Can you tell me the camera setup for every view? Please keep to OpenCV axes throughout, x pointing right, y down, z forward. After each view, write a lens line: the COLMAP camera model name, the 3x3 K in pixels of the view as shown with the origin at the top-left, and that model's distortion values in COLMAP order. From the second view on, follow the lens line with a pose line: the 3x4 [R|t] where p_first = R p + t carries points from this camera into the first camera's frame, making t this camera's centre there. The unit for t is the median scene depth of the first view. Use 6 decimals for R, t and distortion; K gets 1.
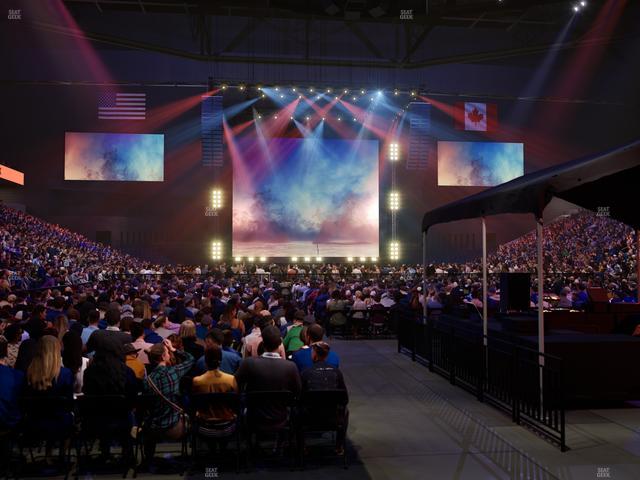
lens RADIAL K [[599.3, 0, 320.0], [0, 599.3, 240.0], [0, 0, 1]] dist [0.002074, -0.006006]
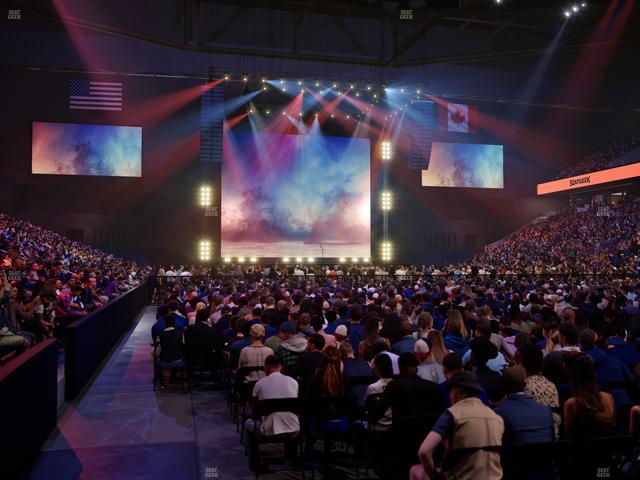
lens RADIAL K [[599.3, 0, 320.0], [0, 599.3, 240.0], [0, 0, 1]] dist [0.002074, -0.006006]
pose [[0.993002, 0.004449, 0.118010, -0.100029], [-0.004277, 0.999989, -0.001709, 0.001442], [-0.118016, 0.001192, 0.993011, 0.035789]]
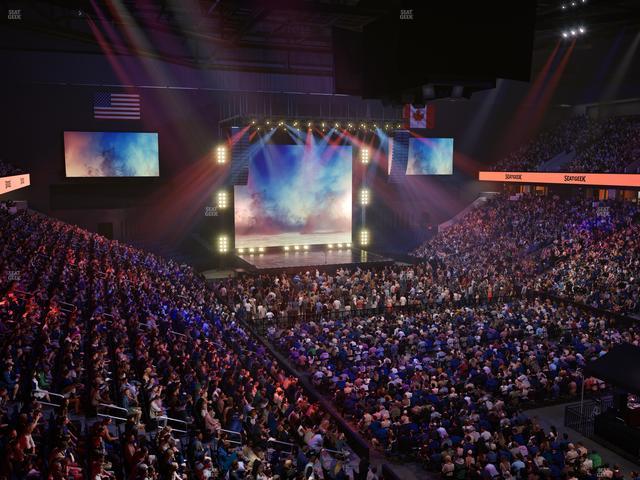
lens RADIAL K [[599.3, 0, 320.0], [0, 599.3, 240.0], [0, 0, 1]] dist [0.002074, -0.006006]
pose [[0.970317, -0.029863, 0.239984, -0.260035], [-0.008967, 0.987221, 0.159102, -0.172505], [-0.241669, -0.156531, 0.957650, -0.160317]]
